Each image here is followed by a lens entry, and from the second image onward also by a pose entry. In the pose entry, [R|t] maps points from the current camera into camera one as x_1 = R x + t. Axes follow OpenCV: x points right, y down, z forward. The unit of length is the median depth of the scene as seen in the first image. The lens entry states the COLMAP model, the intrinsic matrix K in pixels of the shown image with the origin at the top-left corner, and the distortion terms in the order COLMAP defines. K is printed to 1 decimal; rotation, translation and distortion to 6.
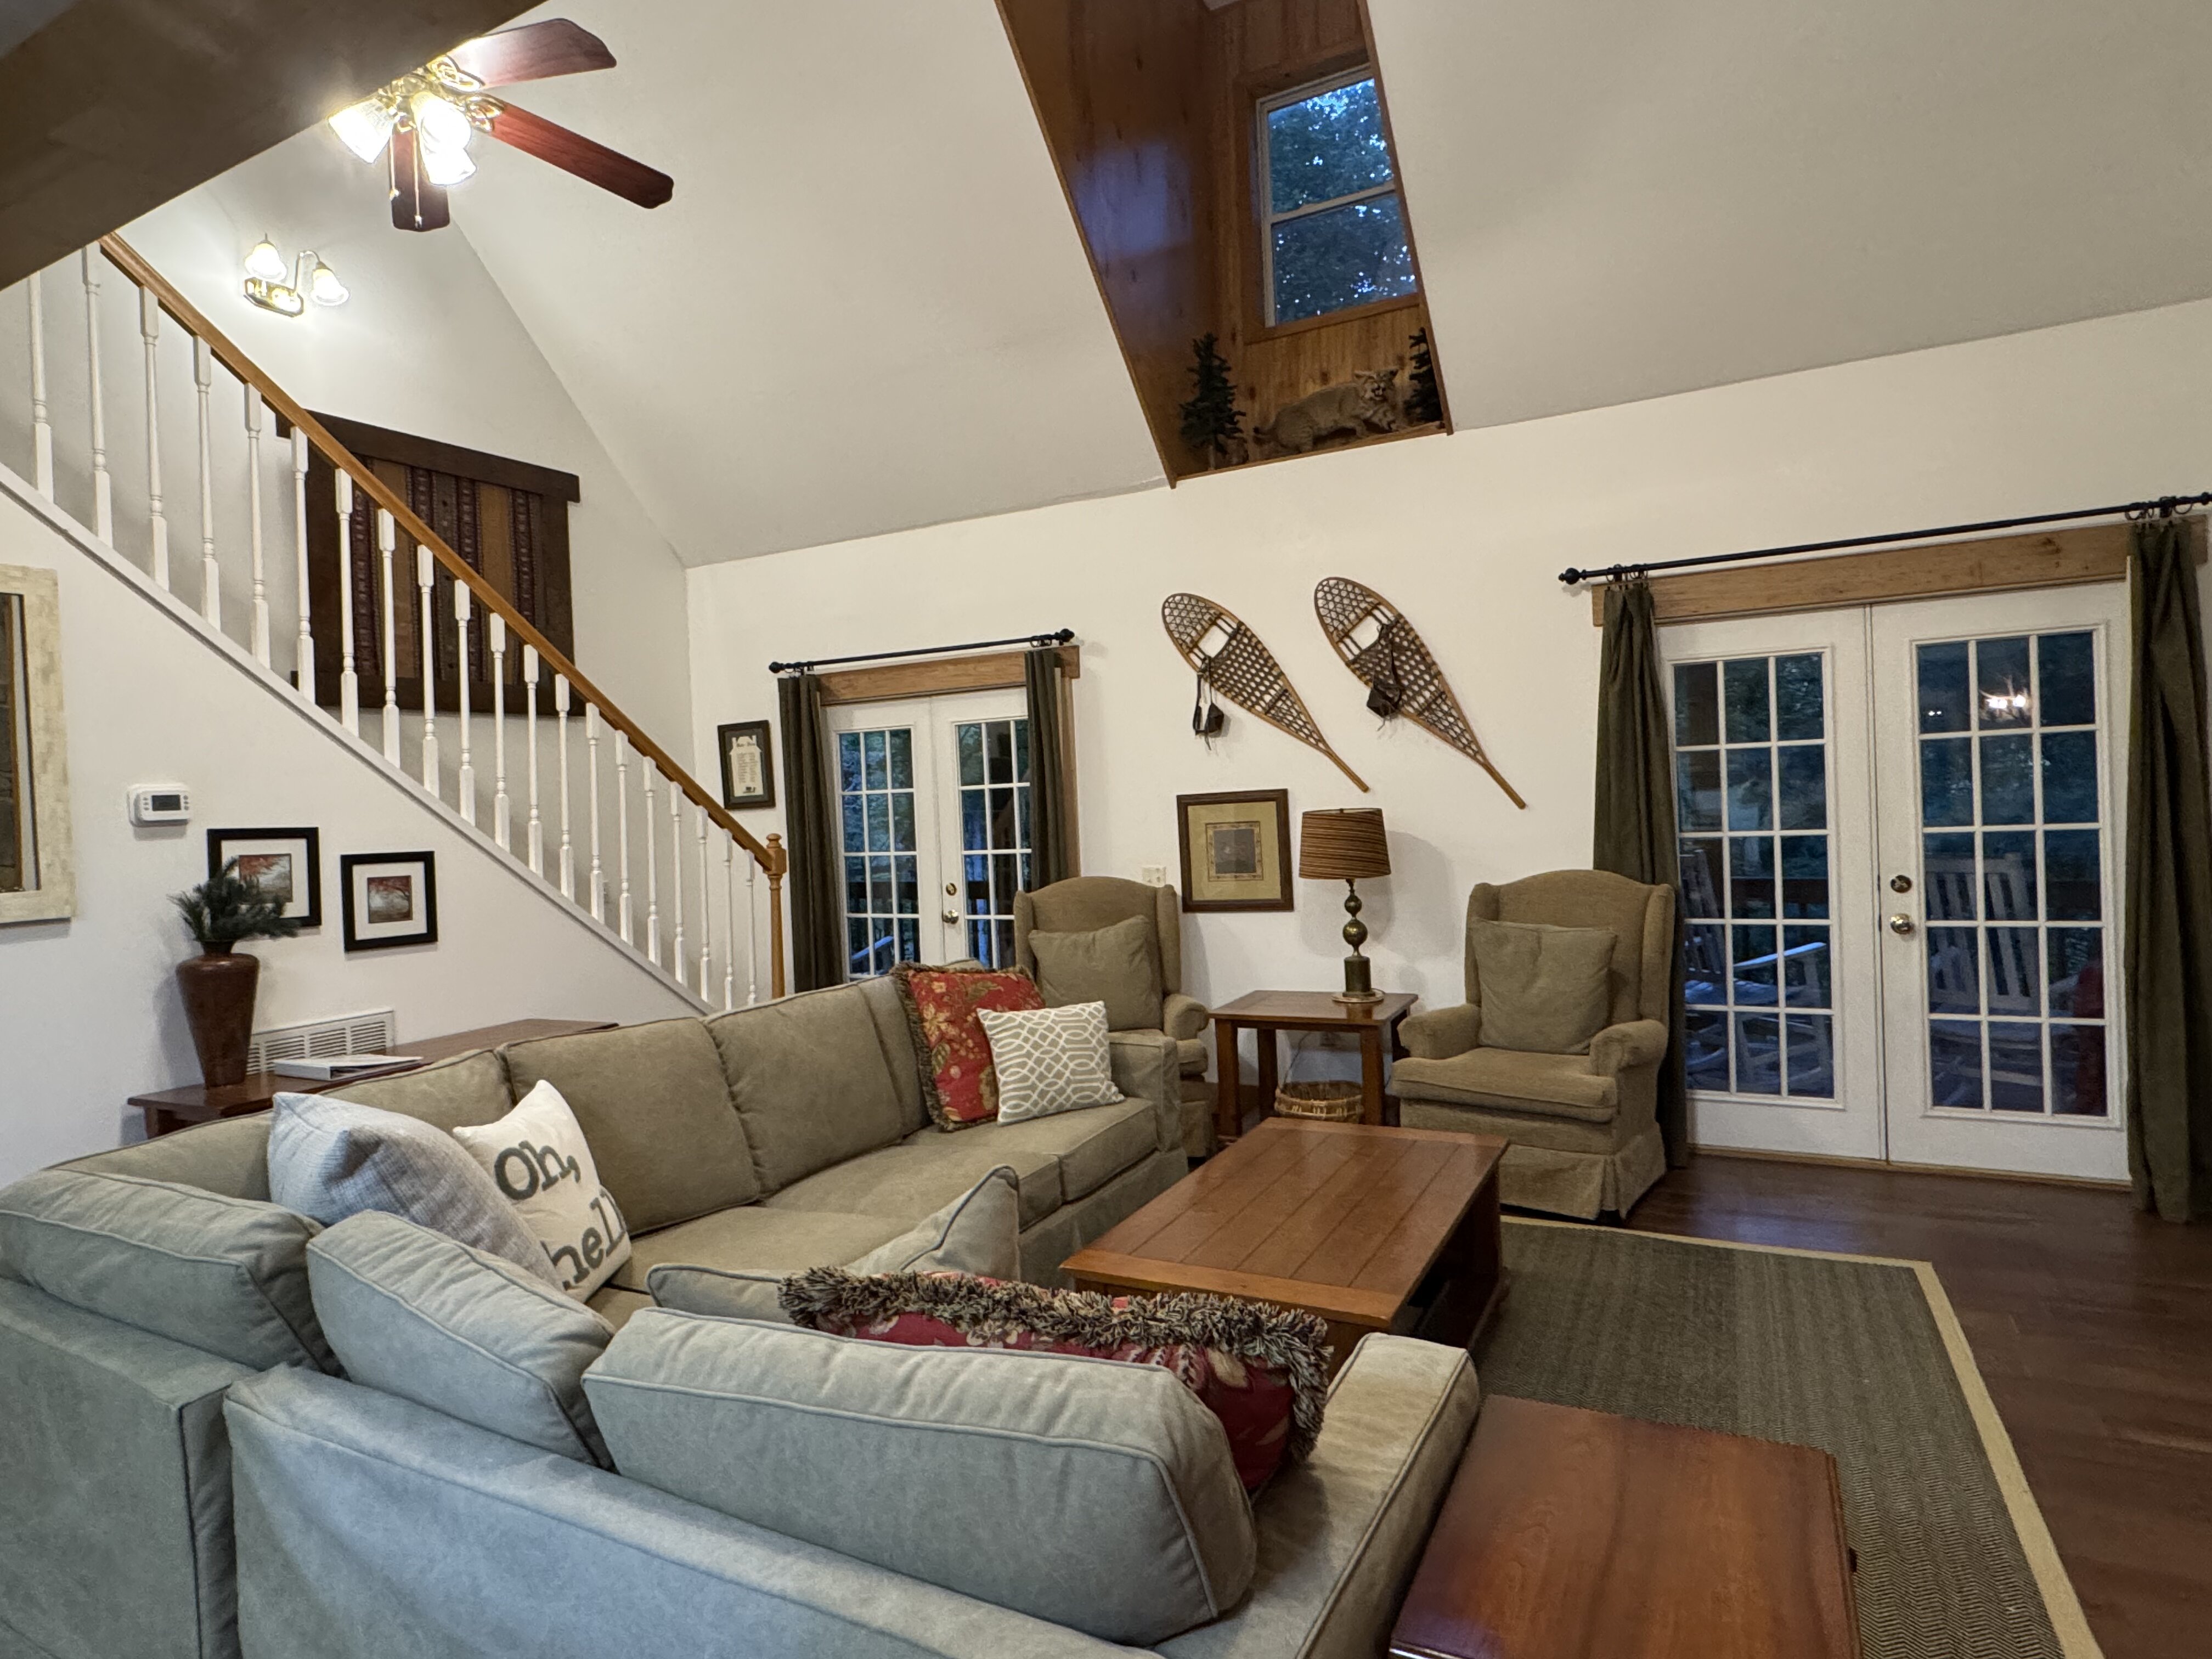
lens RADIAL K [[1228.3, 0, 1104.0], [0, 1228.3, 843.3], [0, 0, 1]] dist [-0.003152, 0.000635]
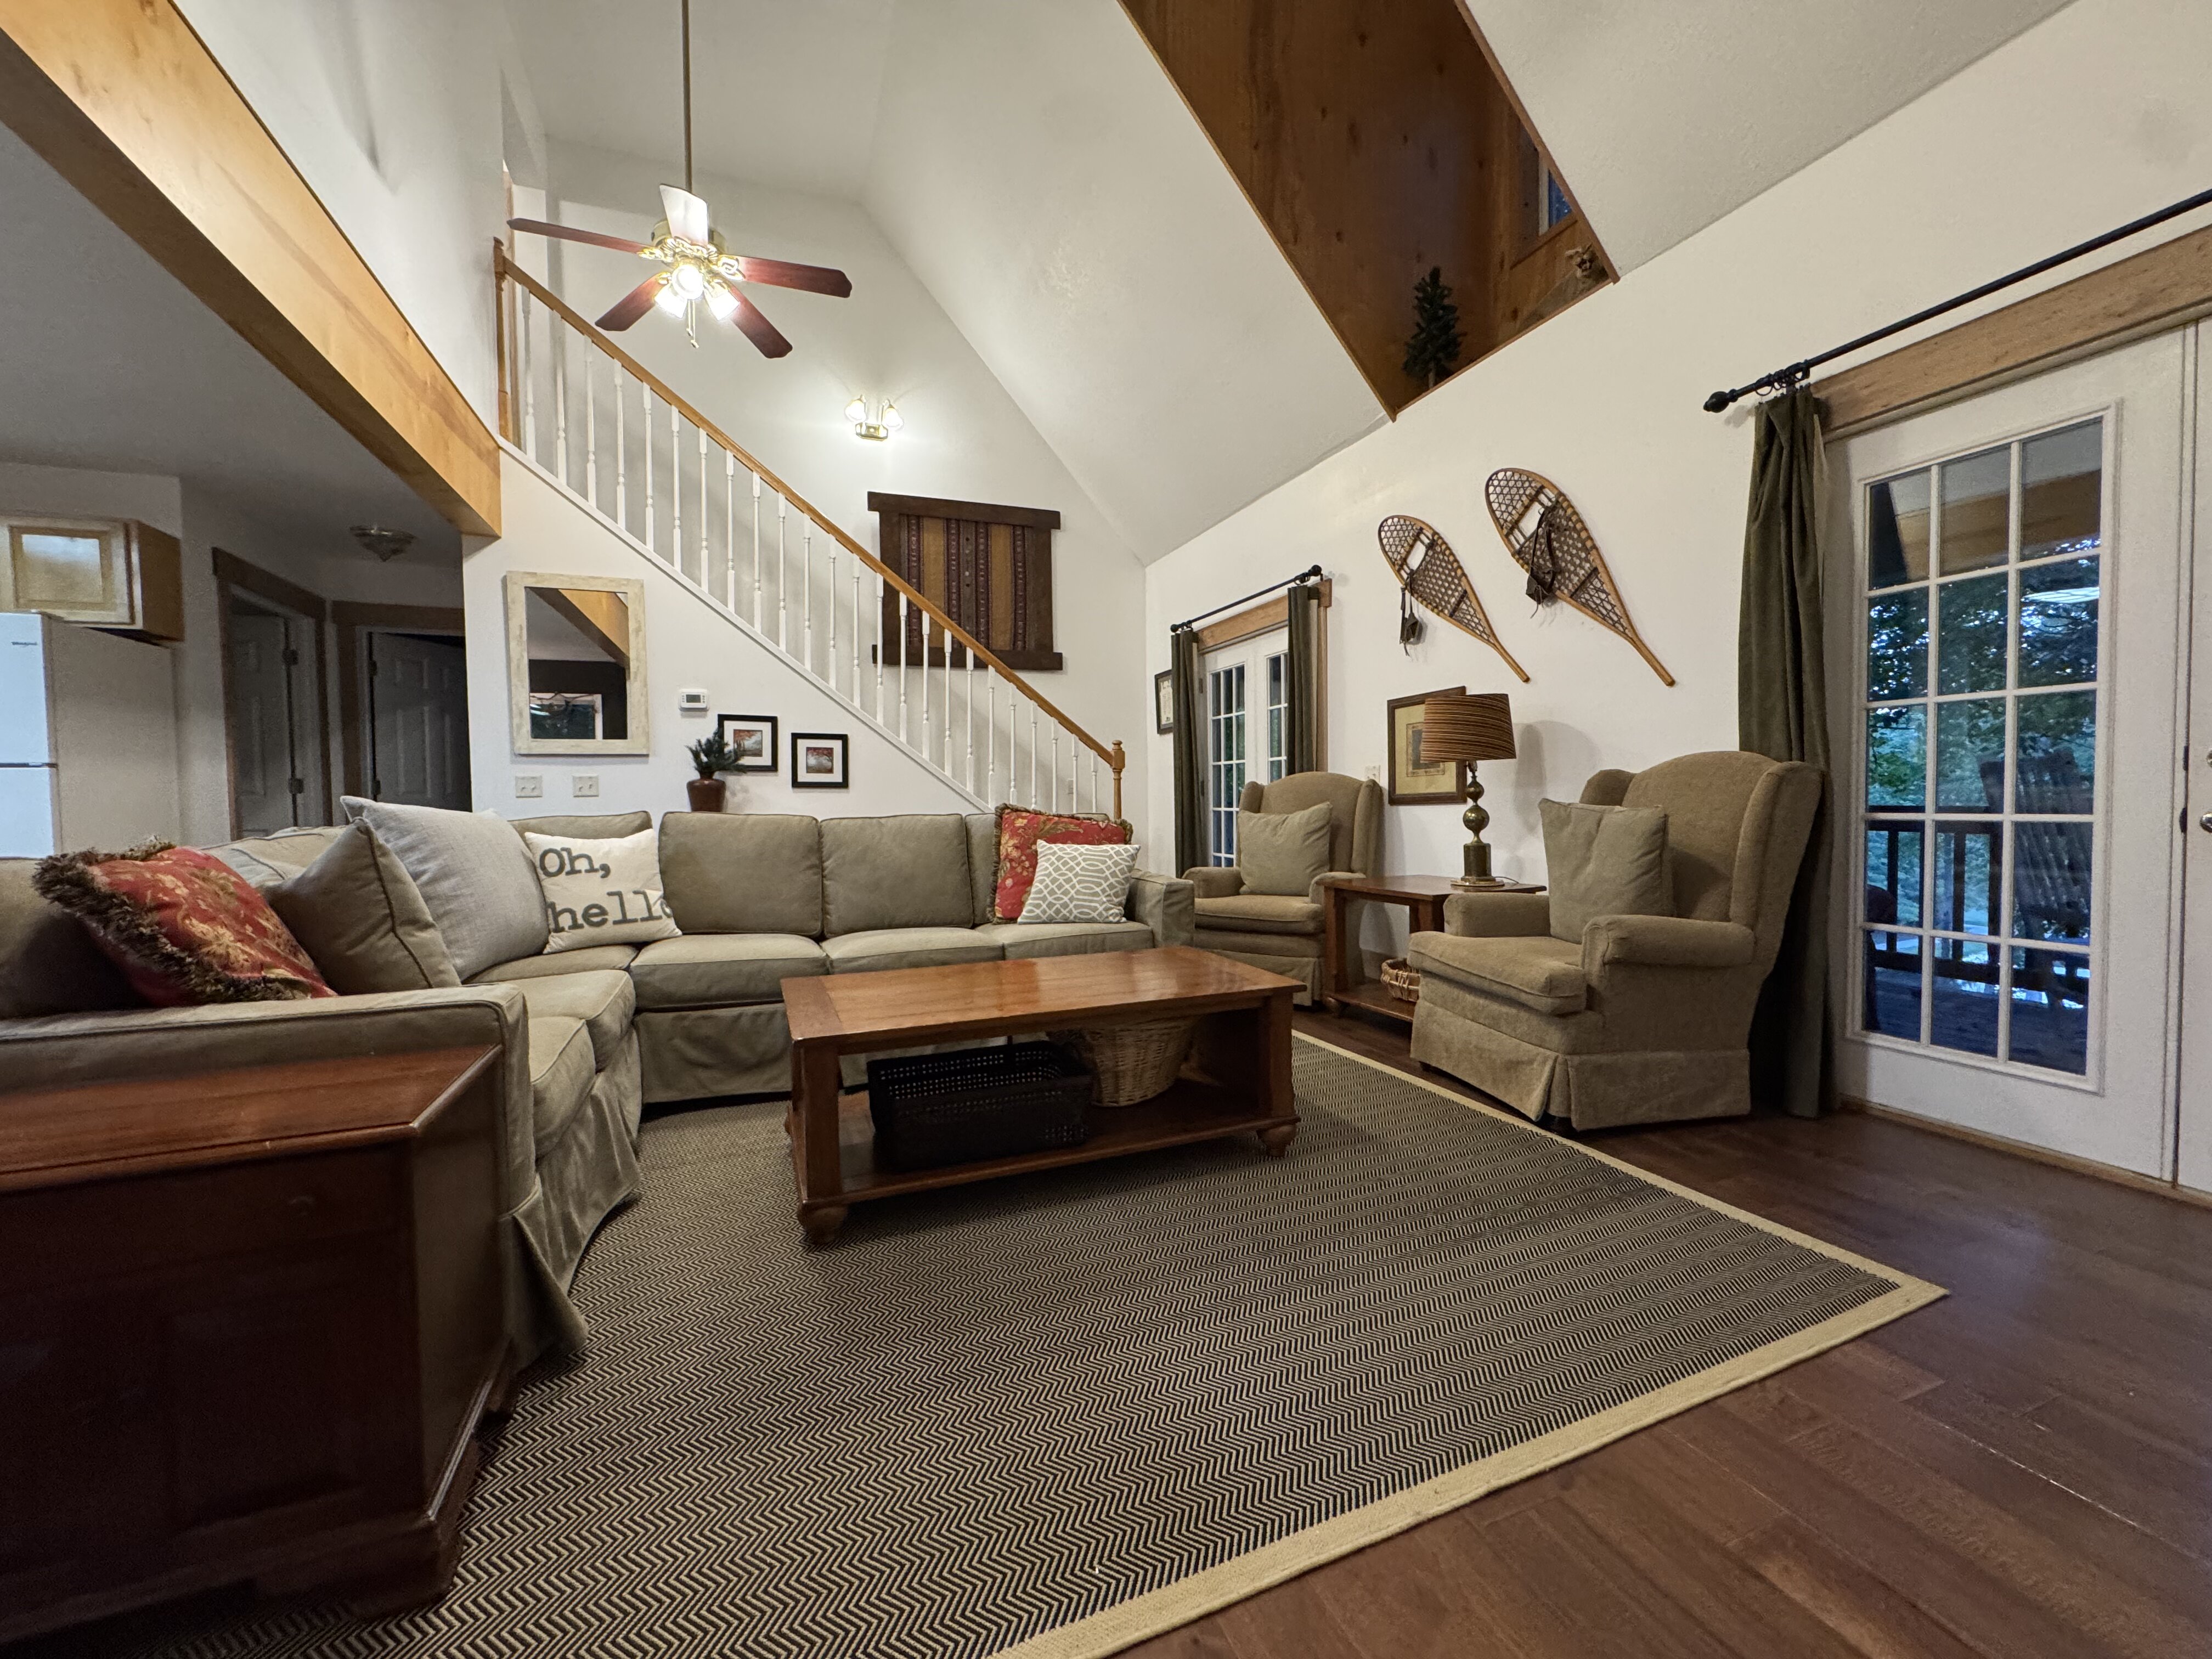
lens RADIAL K [[880.8, 0, 1114.6], [0, 880.8, 836.3], [0, 0, 1]] dist [-0.002437, -0.000184]
pose [[0.768807, 0.057843, -0.636860, 0.425139], [-0.037883, 0.998271, 0.044936, 0.064105], [0.638358, -0.010421, 0.769669, 0.242180]]
